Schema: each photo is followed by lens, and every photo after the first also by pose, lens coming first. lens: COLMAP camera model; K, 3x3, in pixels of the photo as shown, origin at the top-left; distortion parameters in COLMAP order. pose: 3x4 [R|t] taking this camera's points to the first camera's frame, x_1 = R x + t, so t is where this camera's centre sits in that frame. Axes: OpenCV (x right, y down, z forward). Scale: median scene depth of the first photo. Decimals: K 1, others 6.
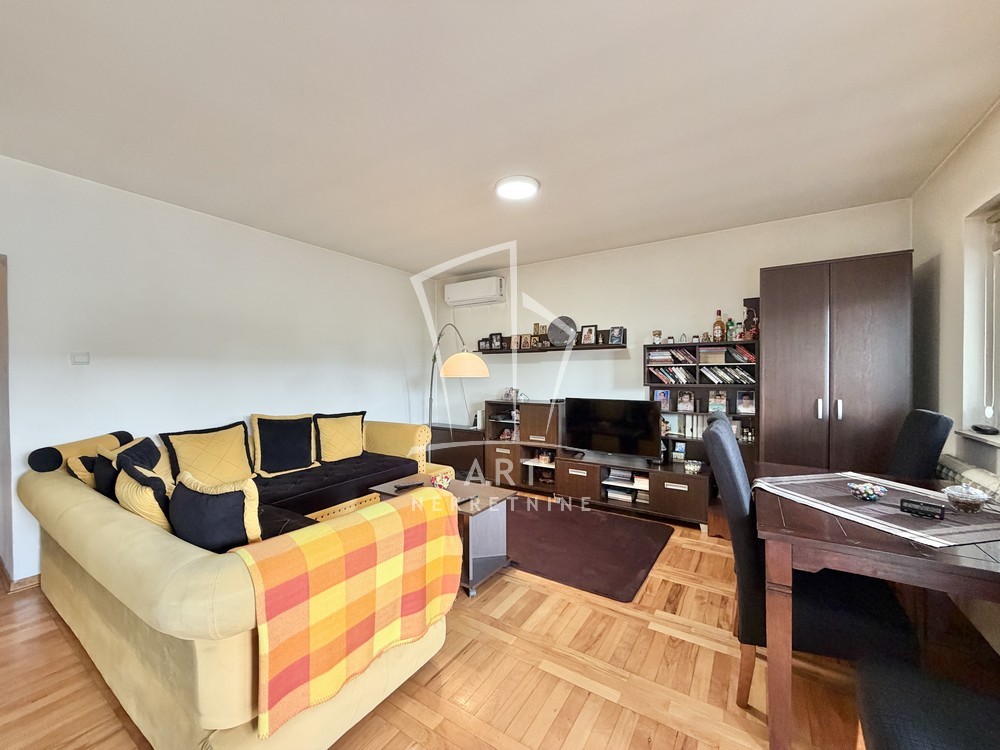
lens RADIAL K [[397.4, 0, 496.1], [0, 397.4, 376.4], [0, 0, 1]] dist [-0.000623, 0.000124]
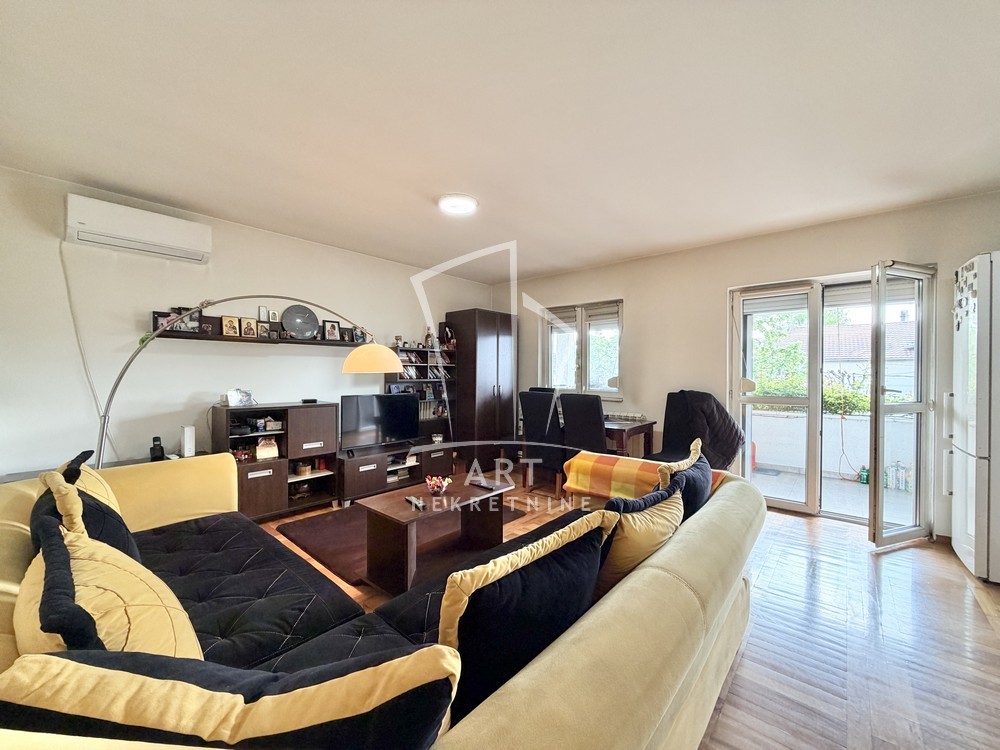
lens RADIAL K [[397.4, 0, 496.1], [0, 397.4, 376.4], [0, 0, 1]] dist [-0.000623, 0.000124]
pose [[0.146345, -0.003900, 0.989226, -0.781201], [0.006156, 0.999976, 0.003032, 0.007353], [-0.989214, 0.005646, 0.146366, 0.546907]]
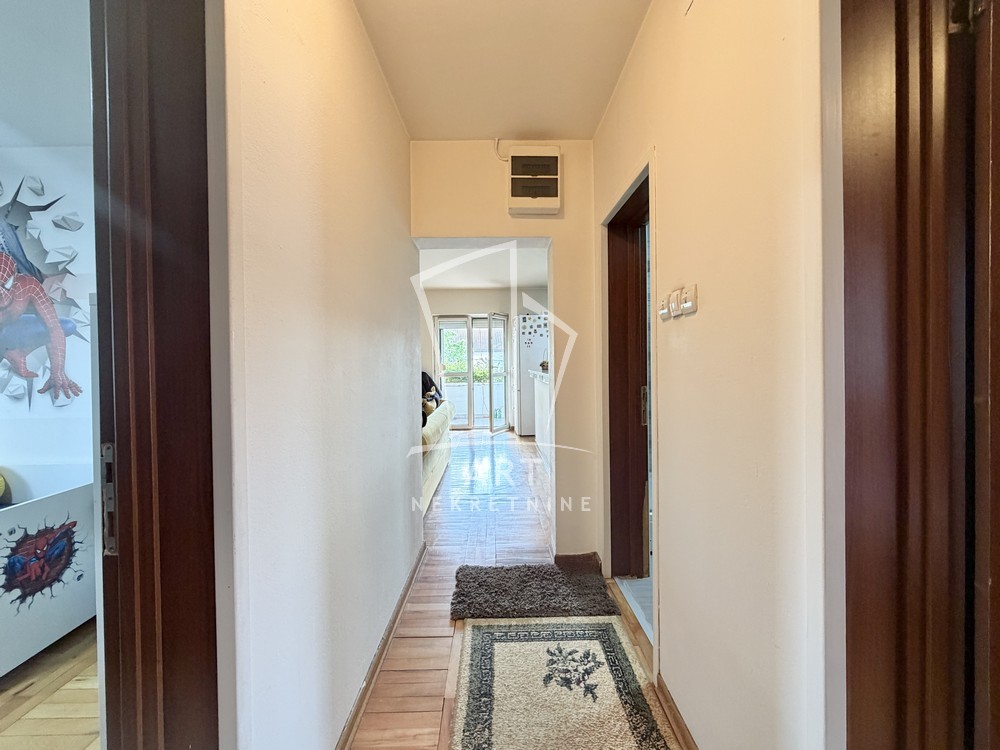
lens RADIAL K [[404.6, 0, 498.2], [0, 404.6, 365.2], [0, 0, 1]] dist [-0.000323, -0.000019]
pose [[-0.558202, 0.001506, 0.829704, -1.492381], [0.022209, 0.999667, 0.013127, 0.009227], [-0.829408, 0.025755, -0.558050, 0.946744]]
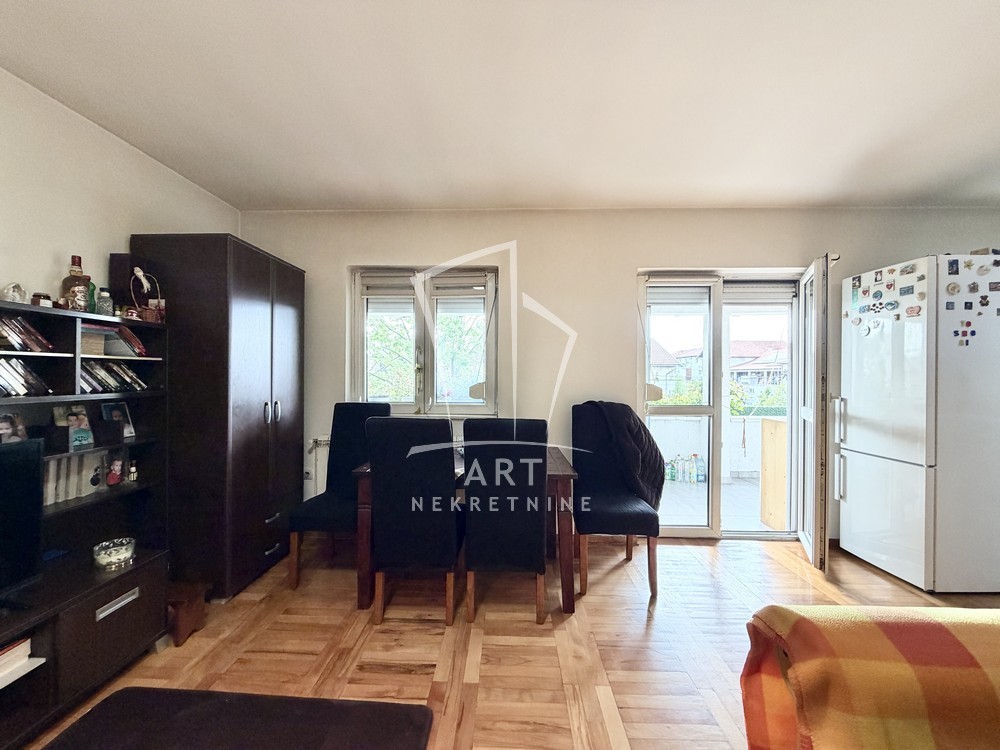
lens RADIAL K [[397.4, 0, 496.1], [0, 397.4, 376.4], [0, 0, 1]] dist [-0.000623, 0.000124]
pose [[-0.518239, -0.002510, 0.855232, -0.189681], [0.005831, 0.999962, 0.006469, -0.003997], [-0.855216, 0.008339, -0.518205, 0.775751]]
